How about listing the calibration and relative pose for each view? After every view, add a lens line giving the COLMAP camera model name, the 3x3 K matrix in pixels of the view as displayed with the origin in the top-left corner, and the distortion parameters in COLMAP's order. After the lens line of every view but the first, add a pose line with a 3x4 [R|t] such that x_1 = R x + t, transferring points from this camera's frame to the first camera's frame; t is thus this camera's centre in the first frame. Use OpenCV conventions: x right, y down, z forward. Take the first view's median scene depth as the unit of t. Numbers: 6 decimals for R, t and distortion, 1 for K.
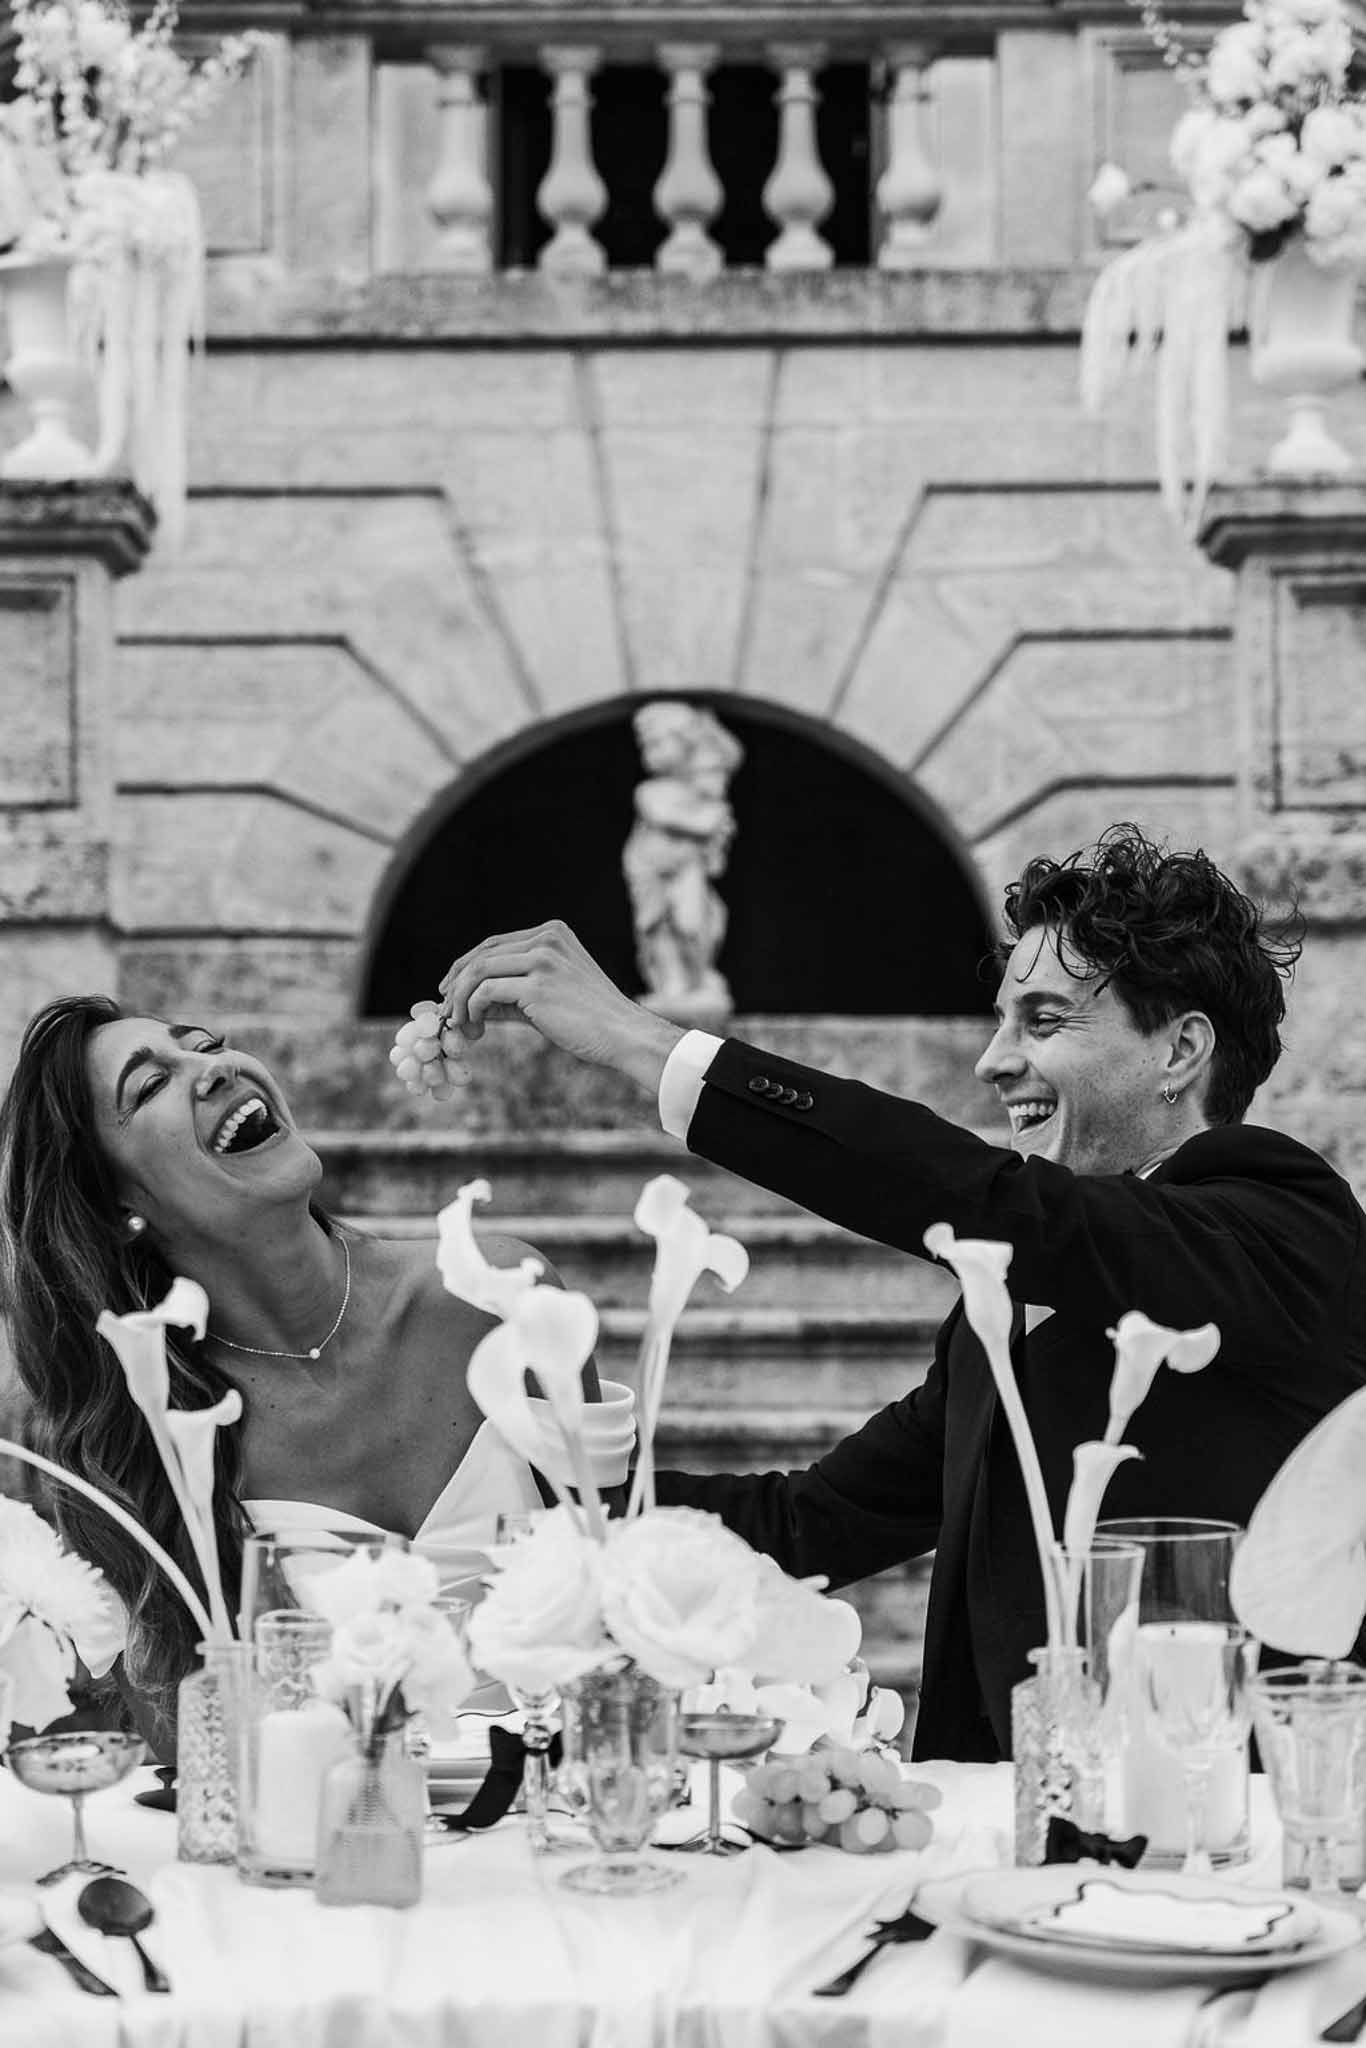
lens RADIAL K [[4127.2, 0, 692.8], [0, 4127.2, 1024.5], [0, 0, 1]] dist [0.042012, 0.000000]
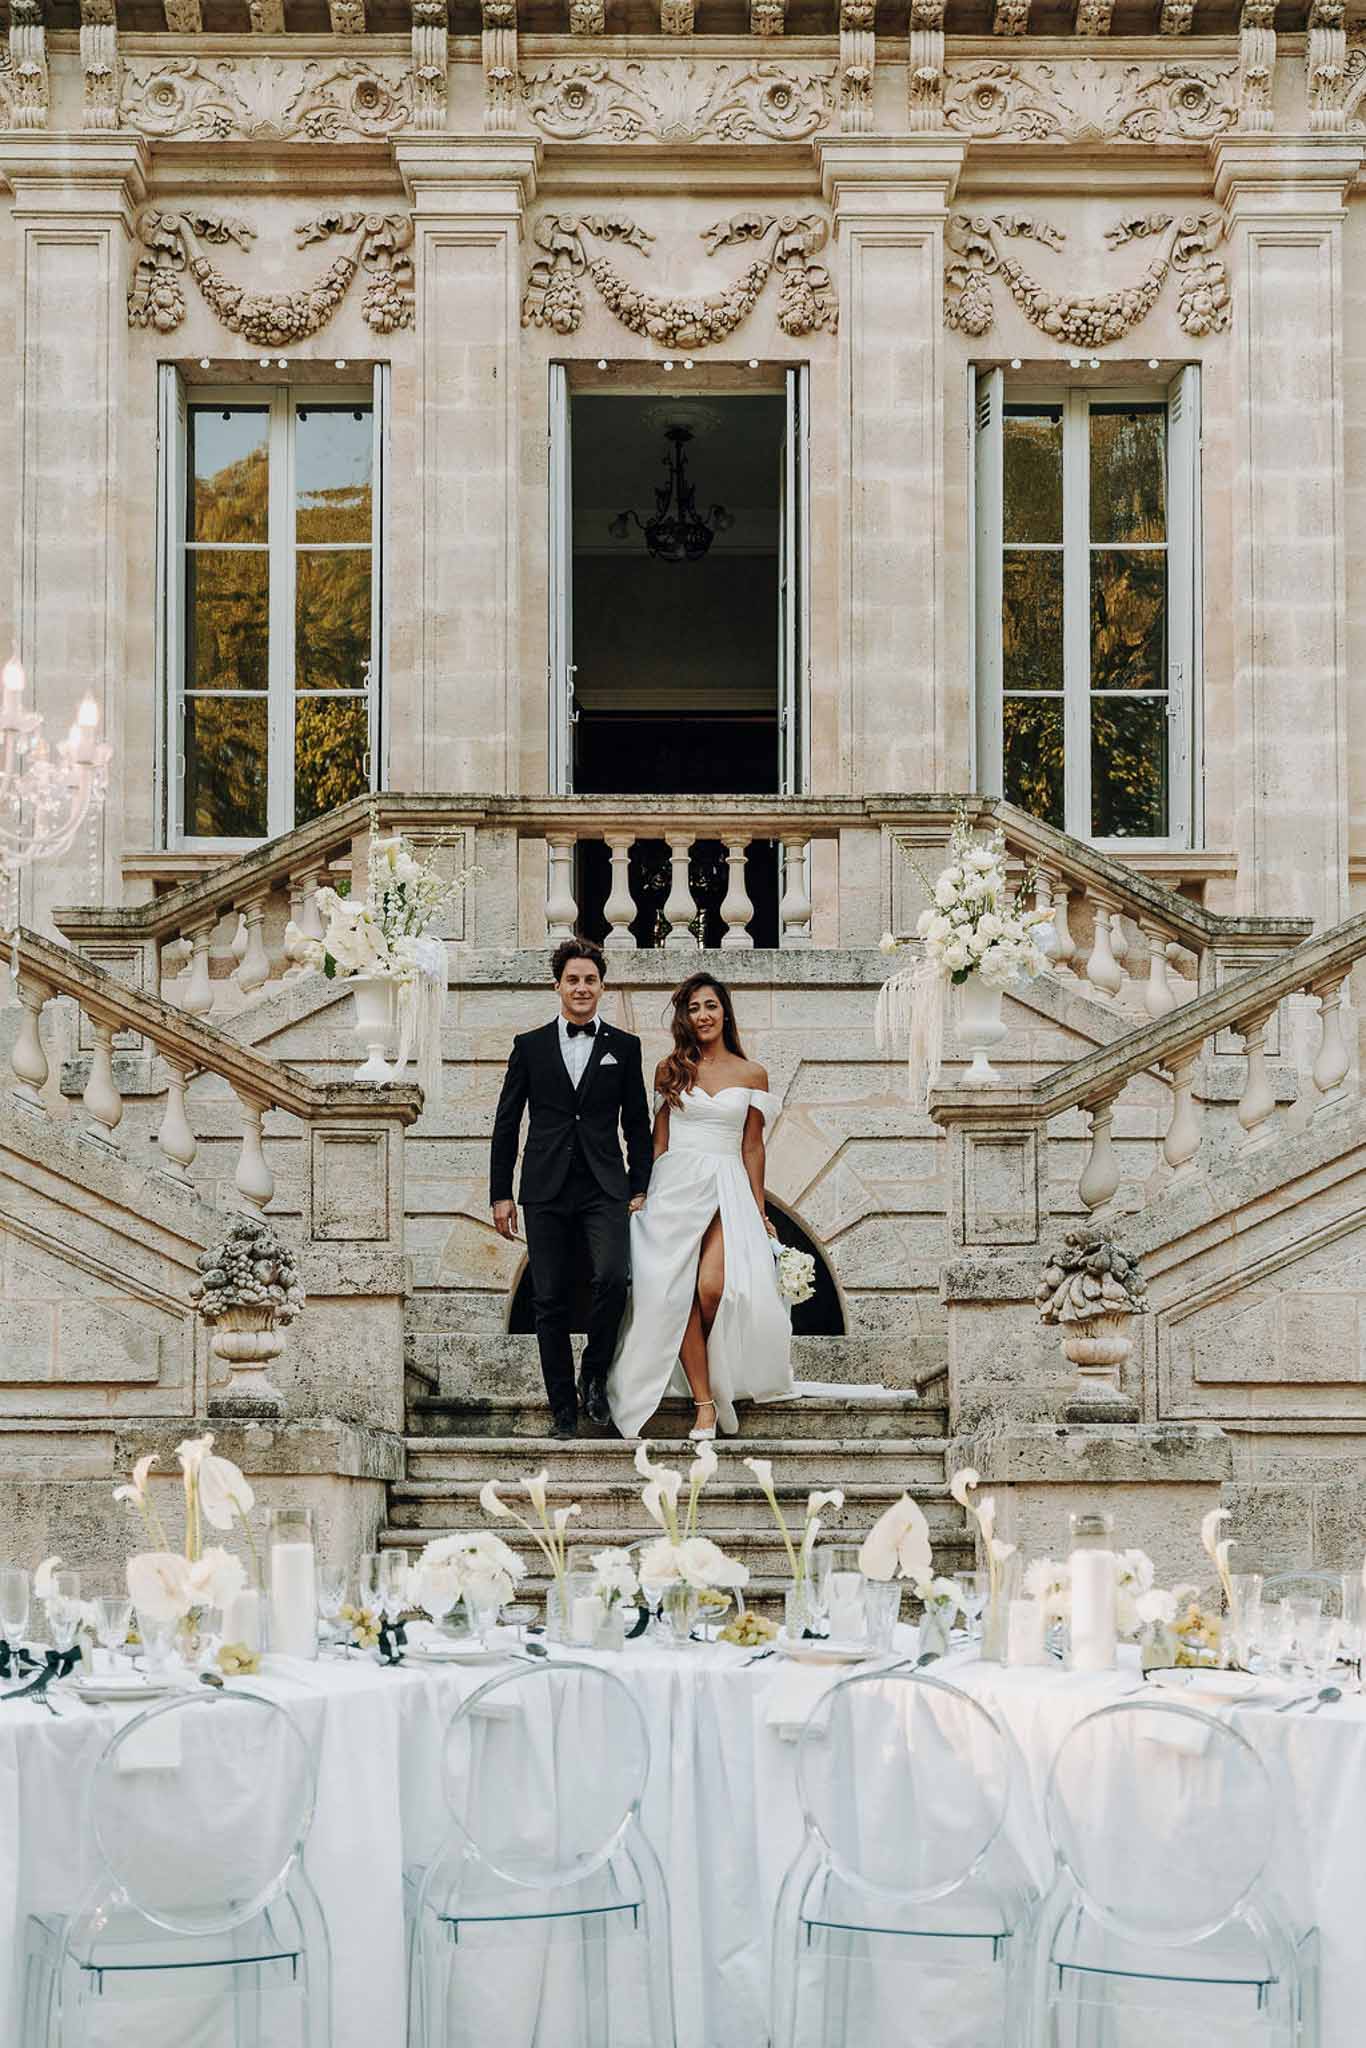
lens RADIAL K [[3033.9, 0, 712.9], [0, 3033.9, 1286.5], [0, 0, 1]] dist [0.022117, 0.000000]
pose [[0.999819, 0.005482, 0.018220, -0.013350], [-0.005538, 0.999980, 0.003079, -0.034506], [-0.018202, -0.003180, 0.999829, -0.528267]]
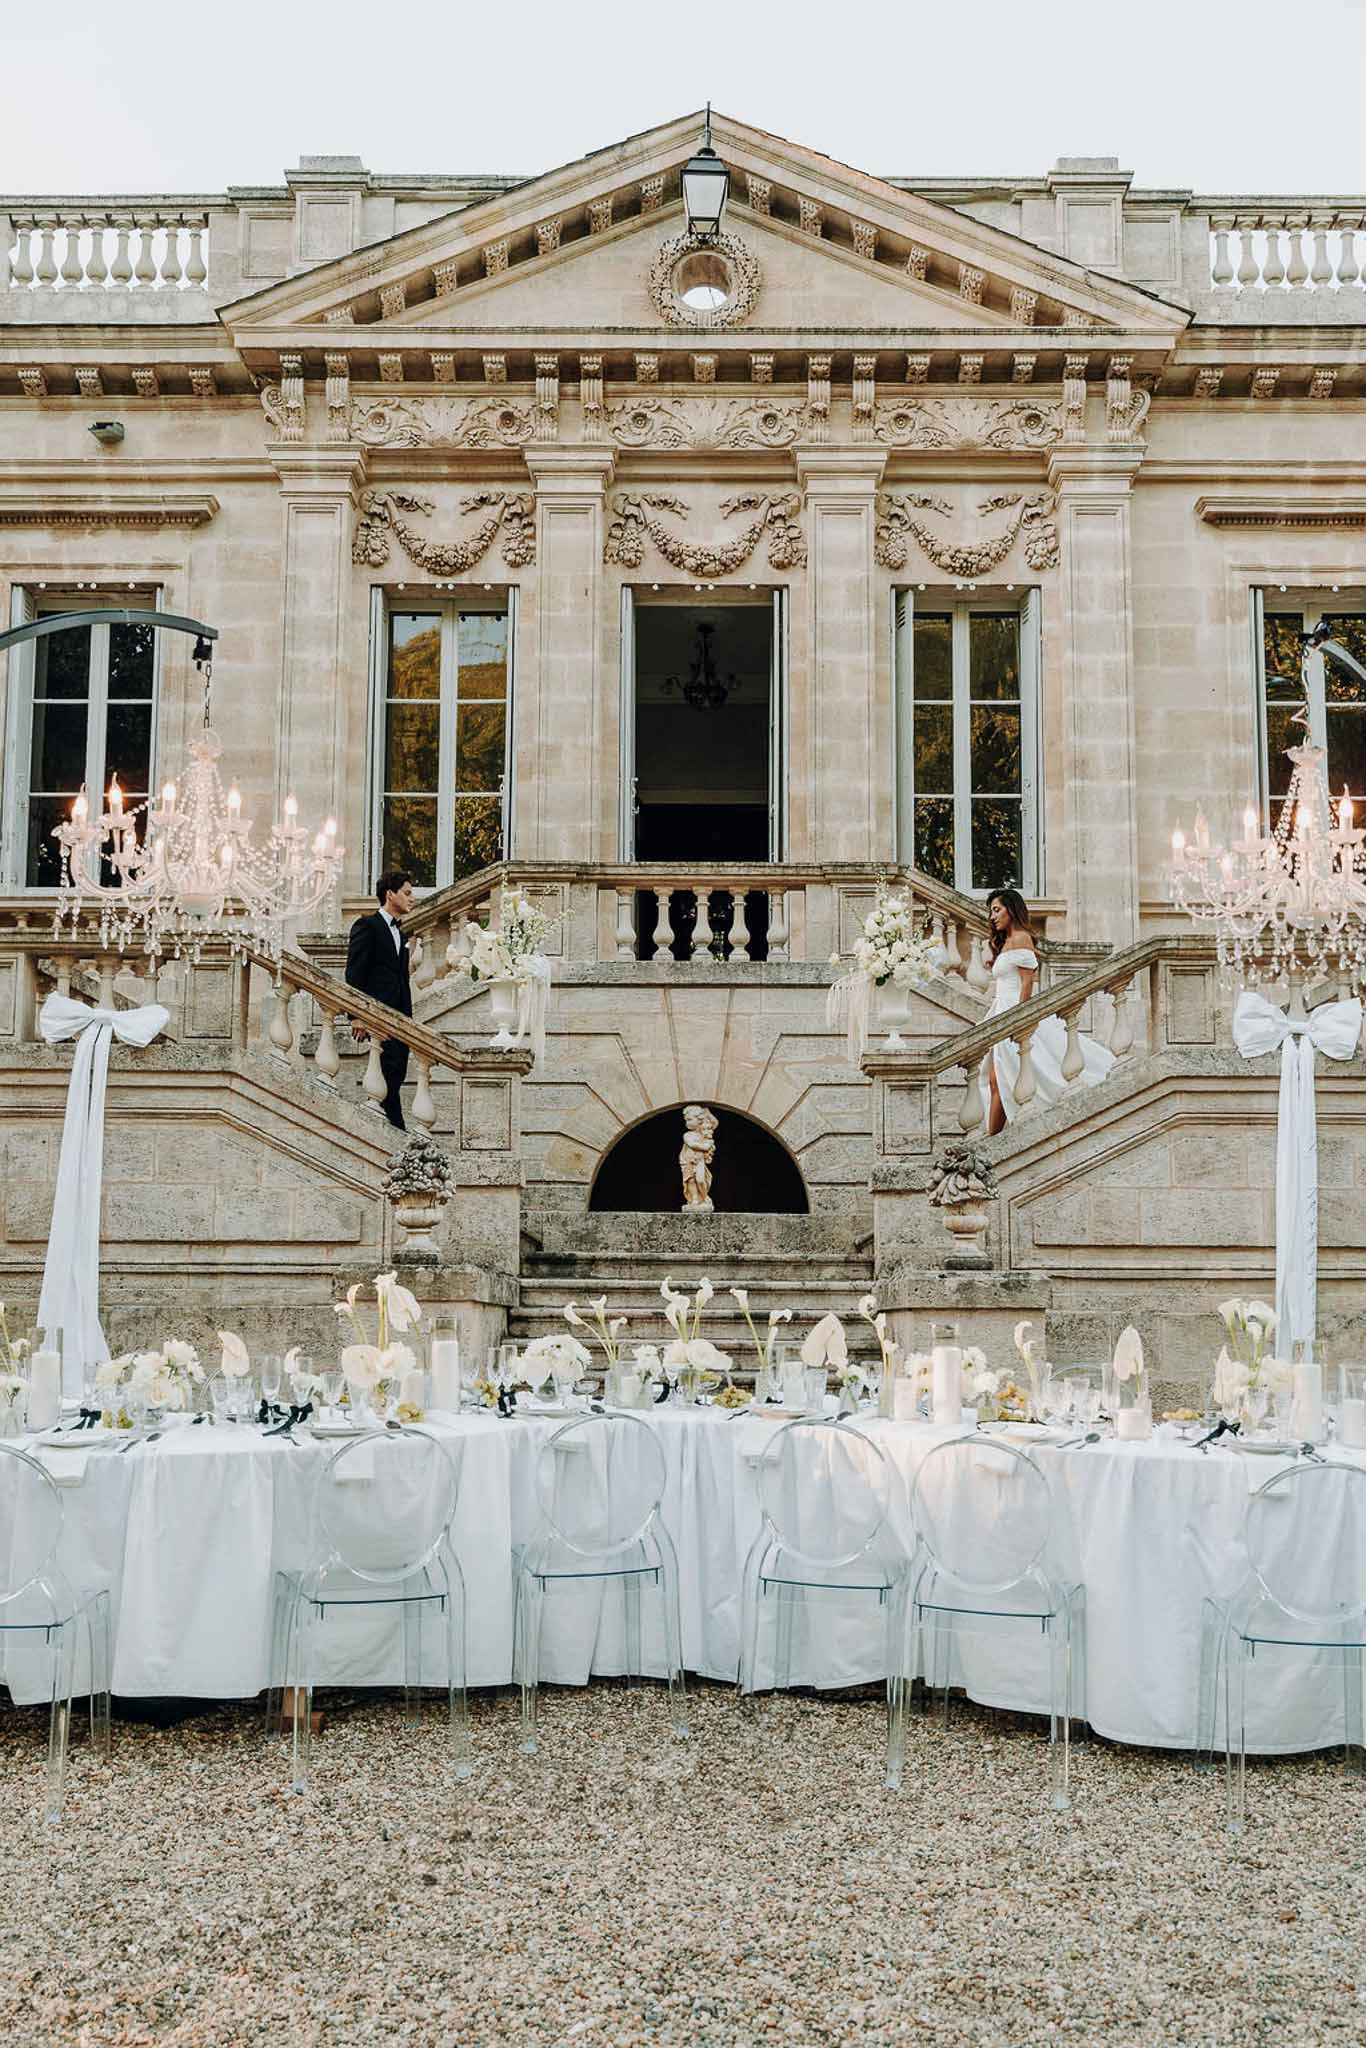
lens RADIAL K [[2073.5, 0, 714.6], [0, 2073.5, 1025.0], [0, 0, 1]] dist [0.004697, 0.000000]
pose [[0.999920, 0.010470, 0.007032, -0.002766], [-0.009933, 0.997319, -0.072493, -0.033805], [-0.007772, 0.072417, 0.997344, -0.612028]]
